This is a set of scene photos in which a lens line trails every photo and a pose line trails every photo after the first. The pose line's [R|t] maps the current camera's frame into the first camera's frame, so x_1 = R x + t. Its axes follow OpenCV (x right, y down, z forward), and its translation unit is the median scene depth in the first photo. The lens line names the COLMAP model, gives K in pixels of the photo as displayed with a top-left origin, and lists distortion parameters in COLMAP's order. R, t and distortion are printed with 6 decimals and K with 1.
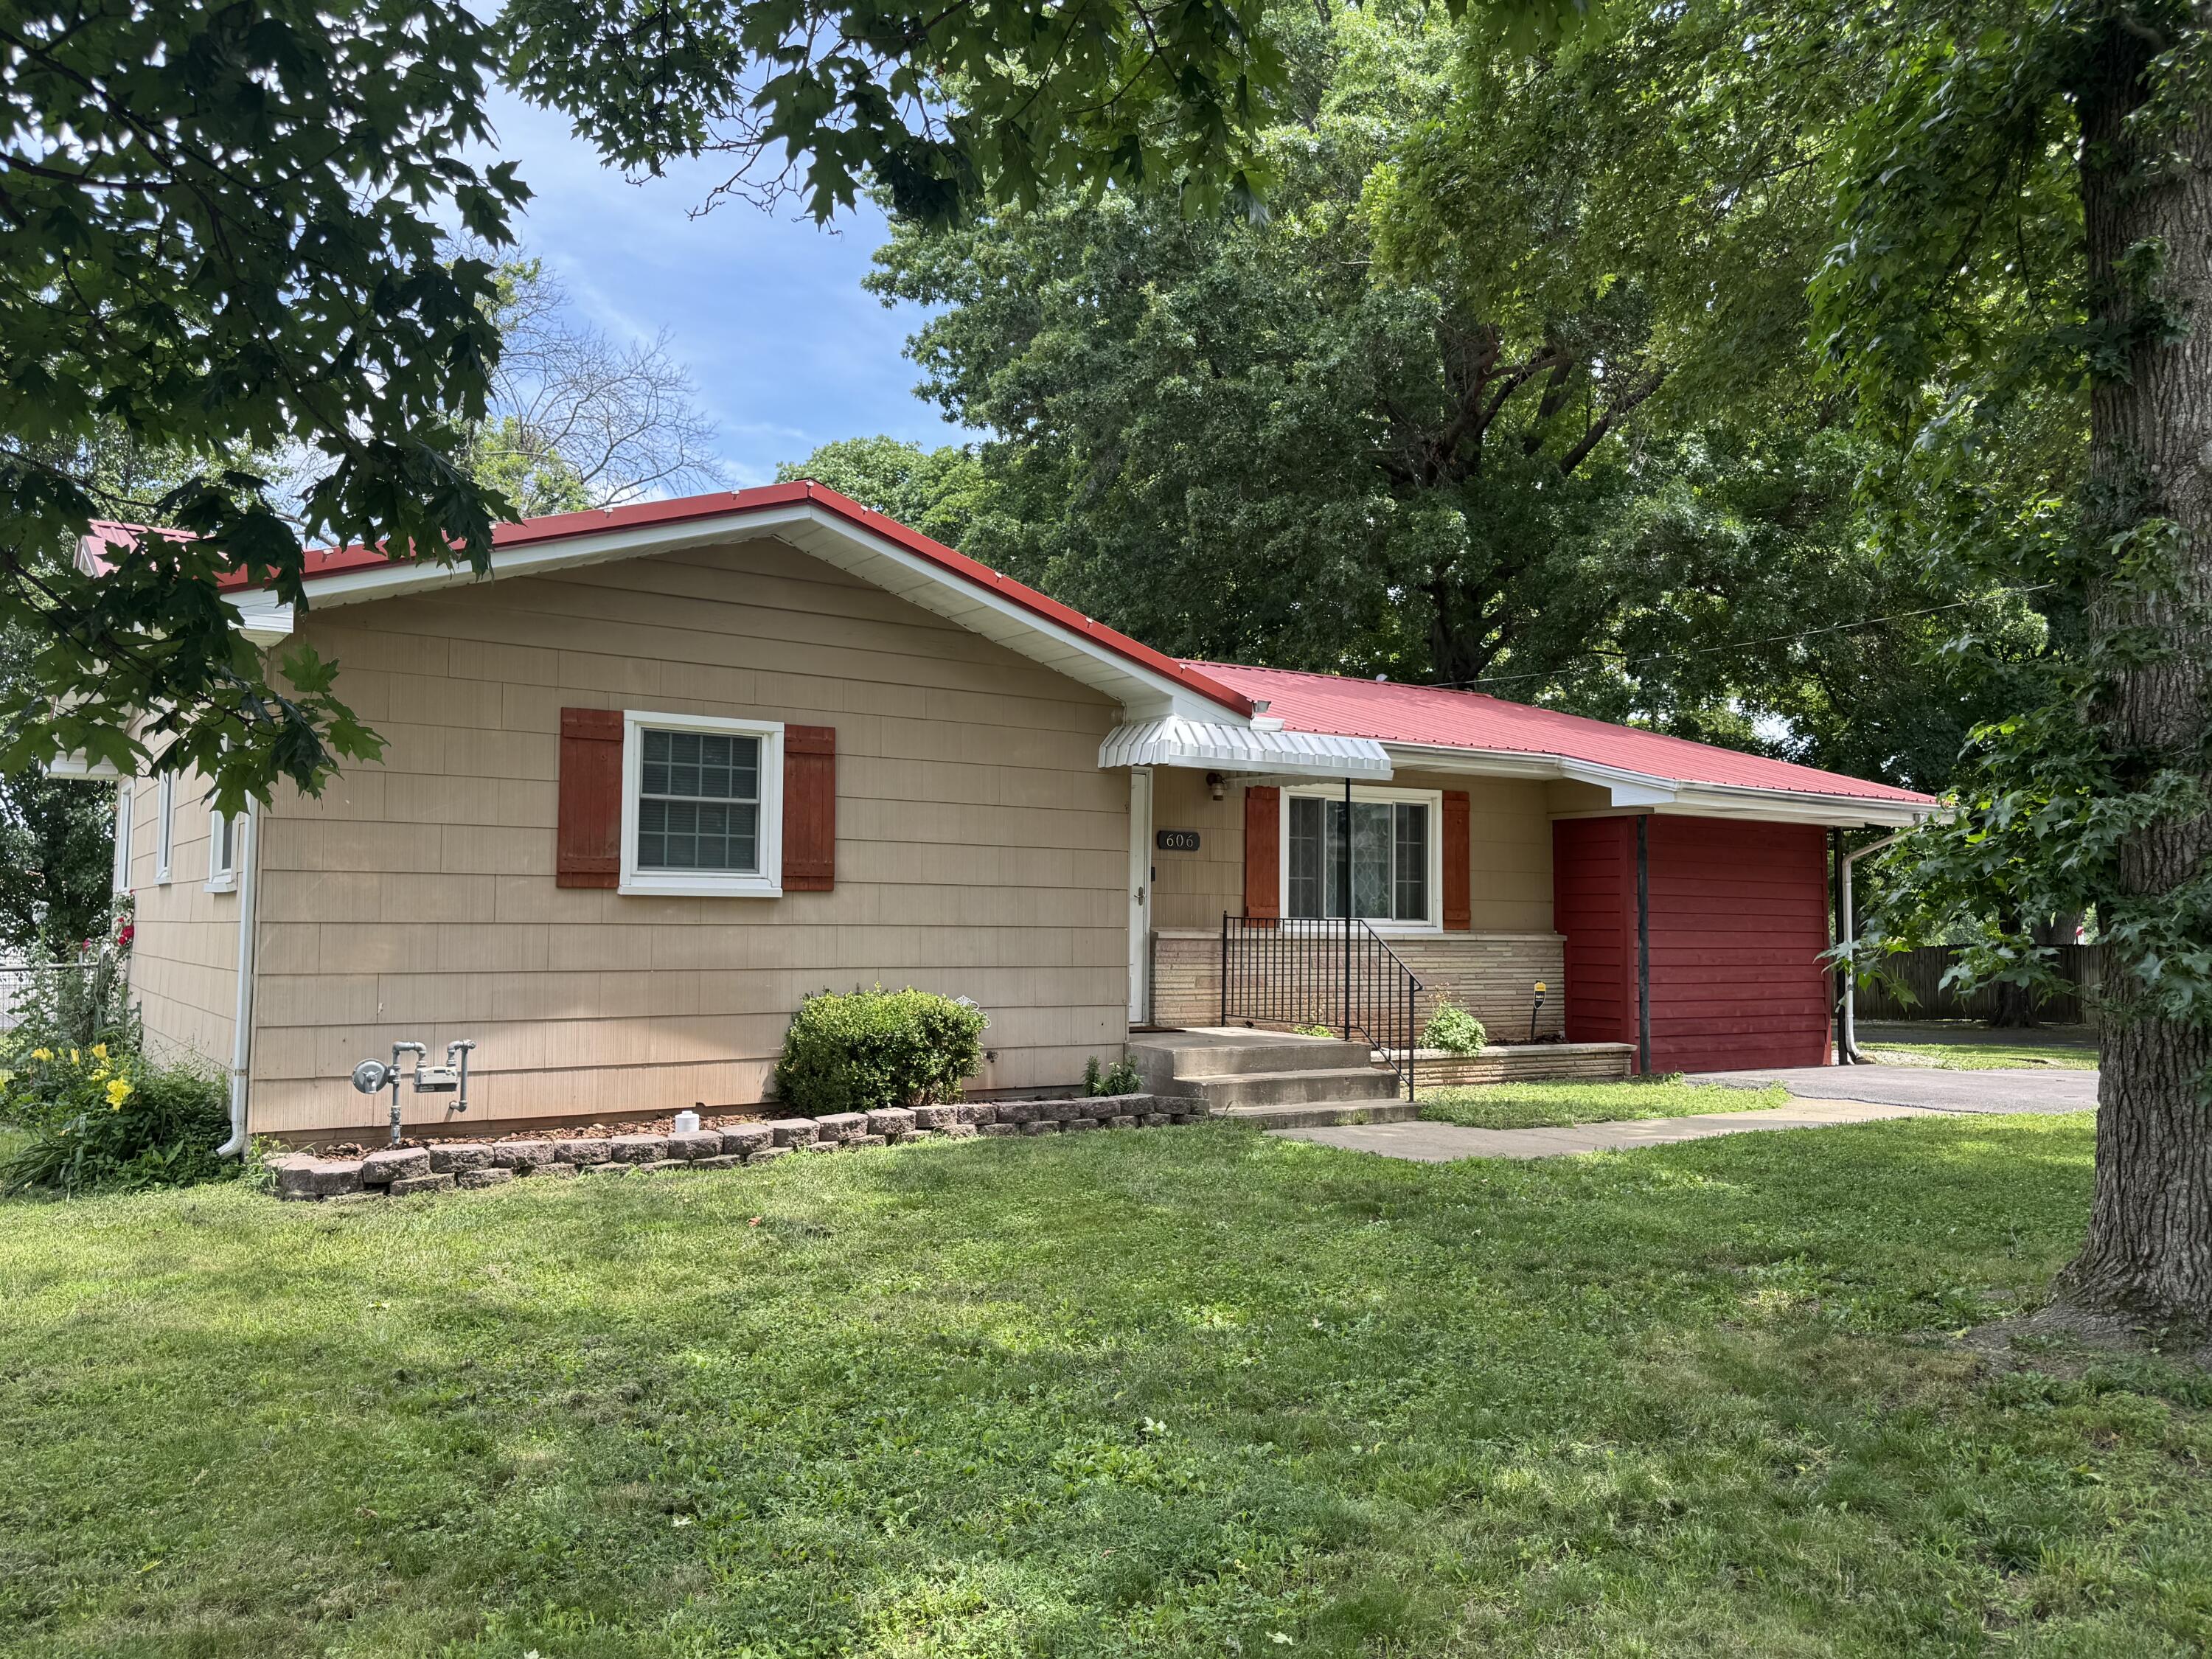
lens RADIAL K [[1688.6, 0, 1107.8], [0, 1688.6, 822.4], [0, 0, 1]] dist [0.013364, 0.000370]
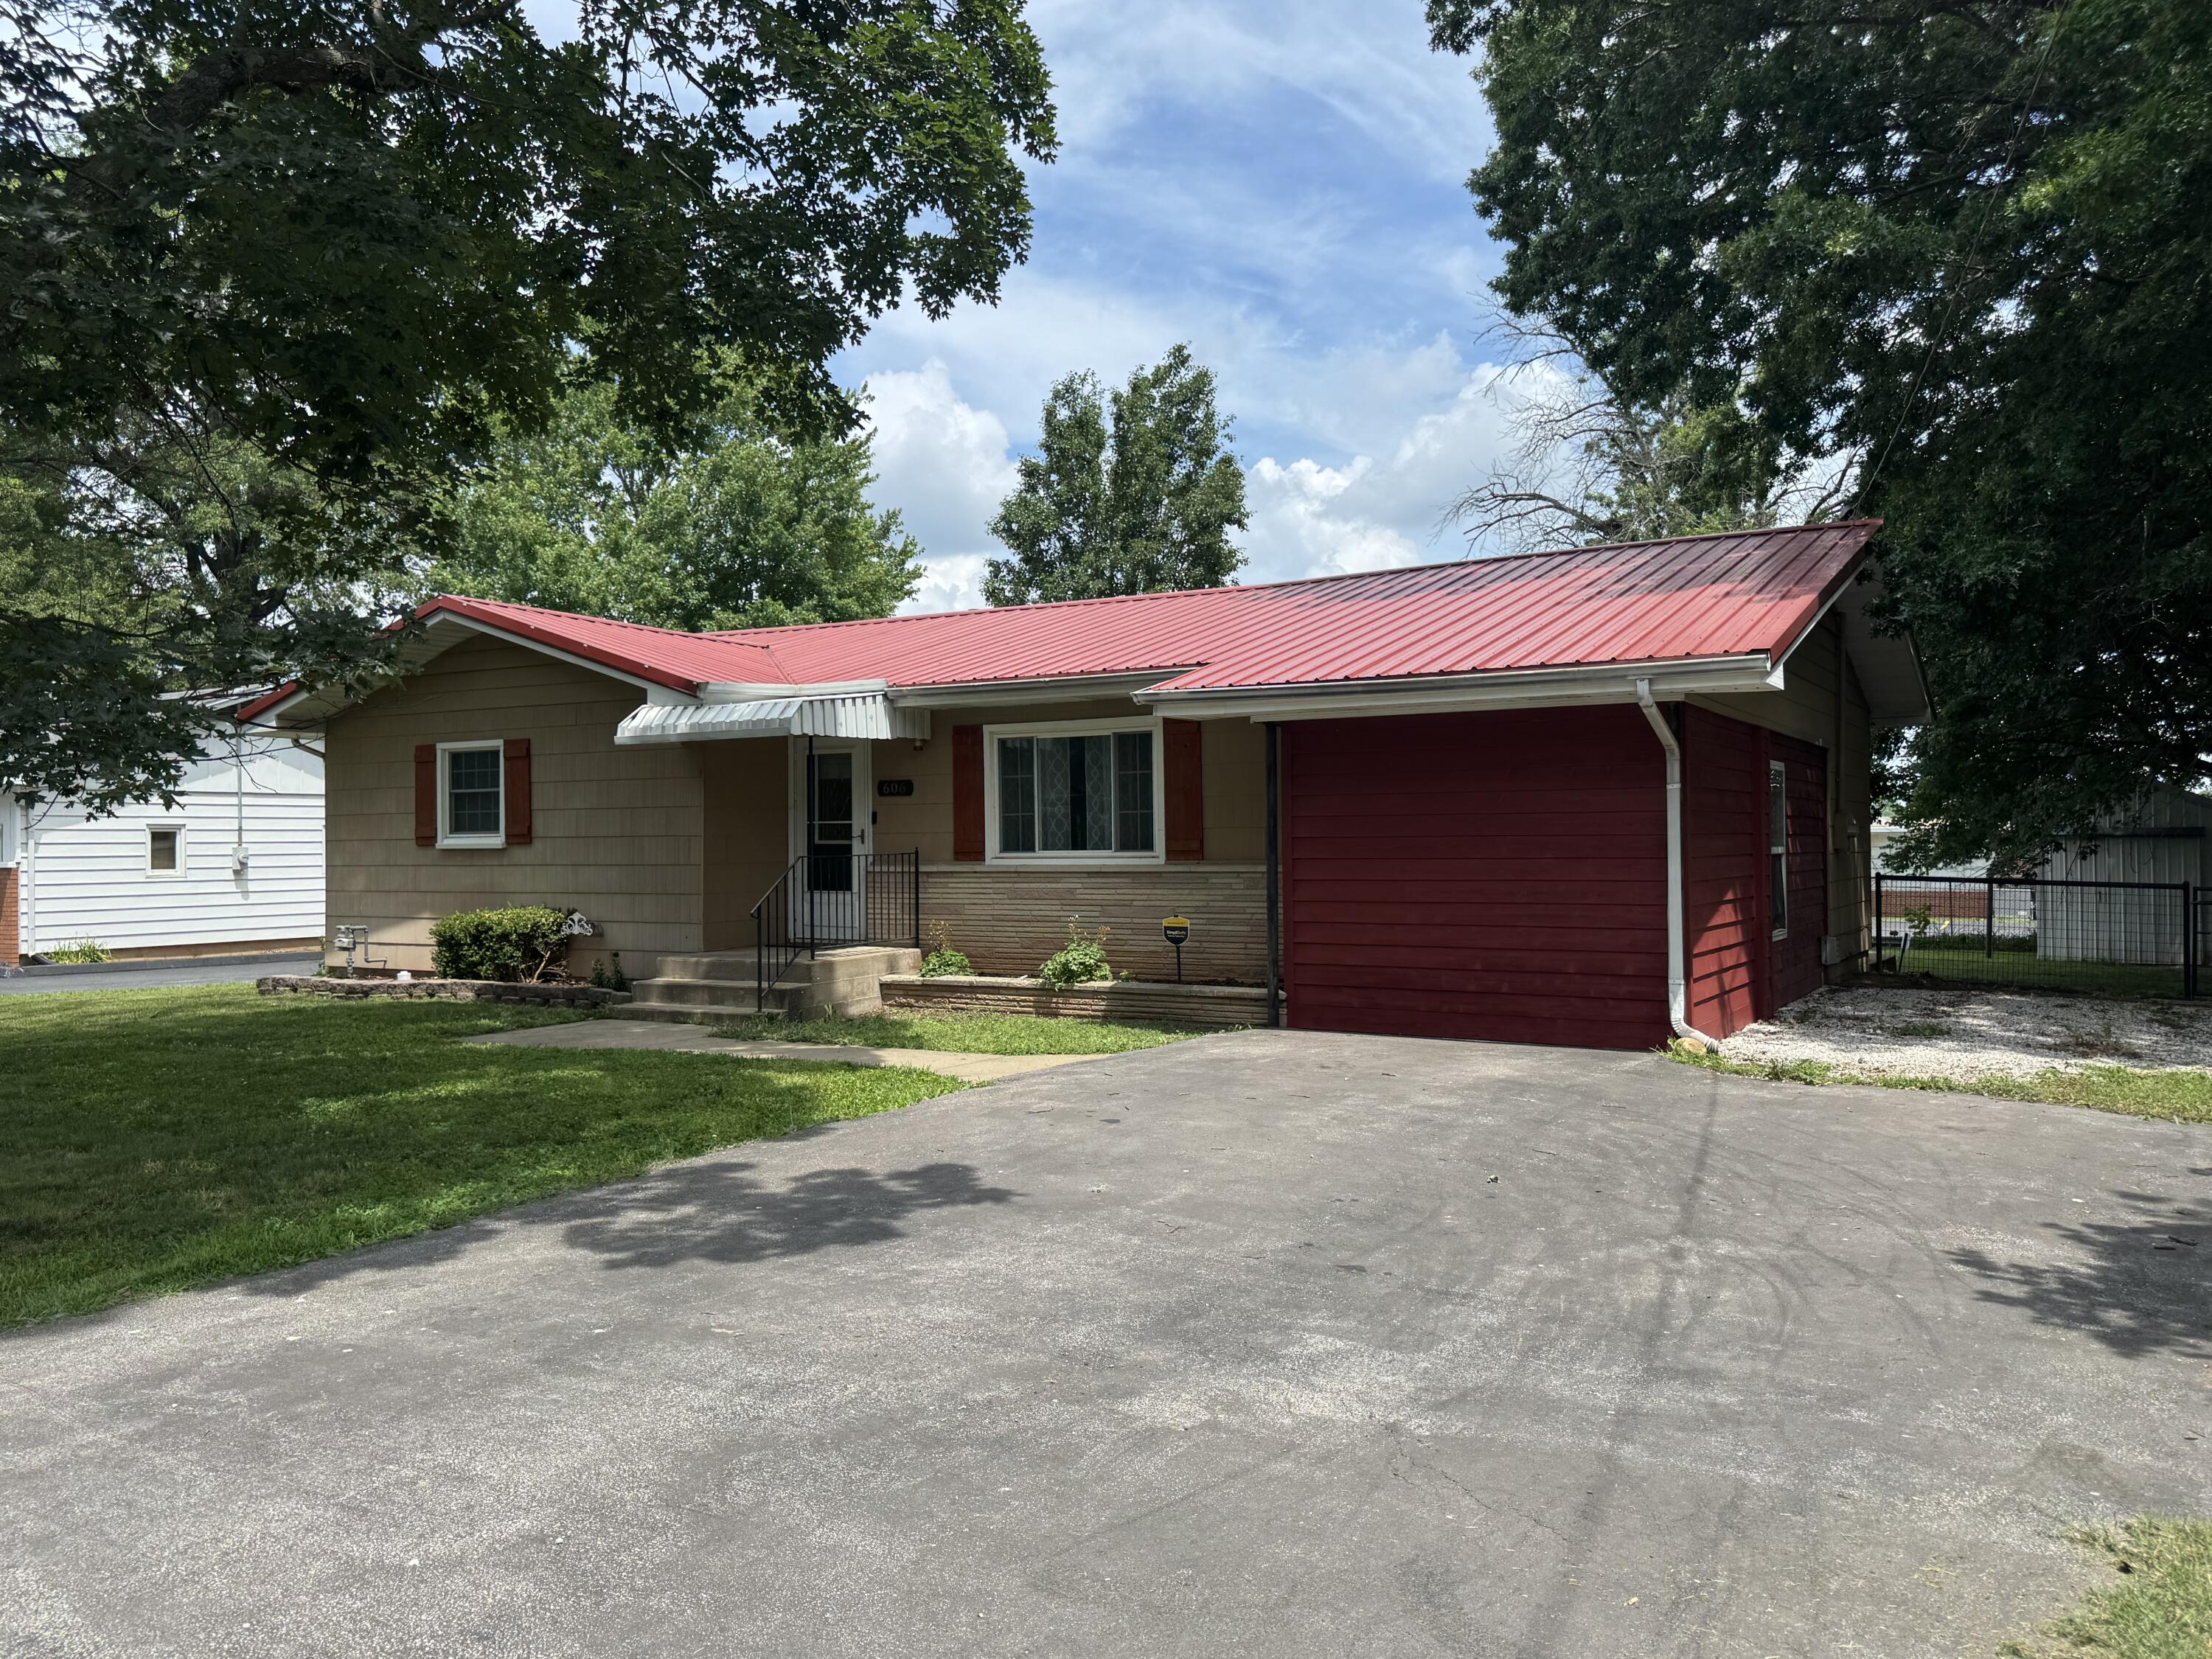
lens RADIAL K [[1688.6, 0, 1108.9], [0, 1688.6, 838.1], [0, 0, 1]] dist [0.013364, 0.000370]
pose [[0.448333, -0.016230, -0.893719, 1.399215], [0.069200, 0.997465, 0.016600, 0.044206], [0.891184, -0.069287, 0.448320, 0.732091]]
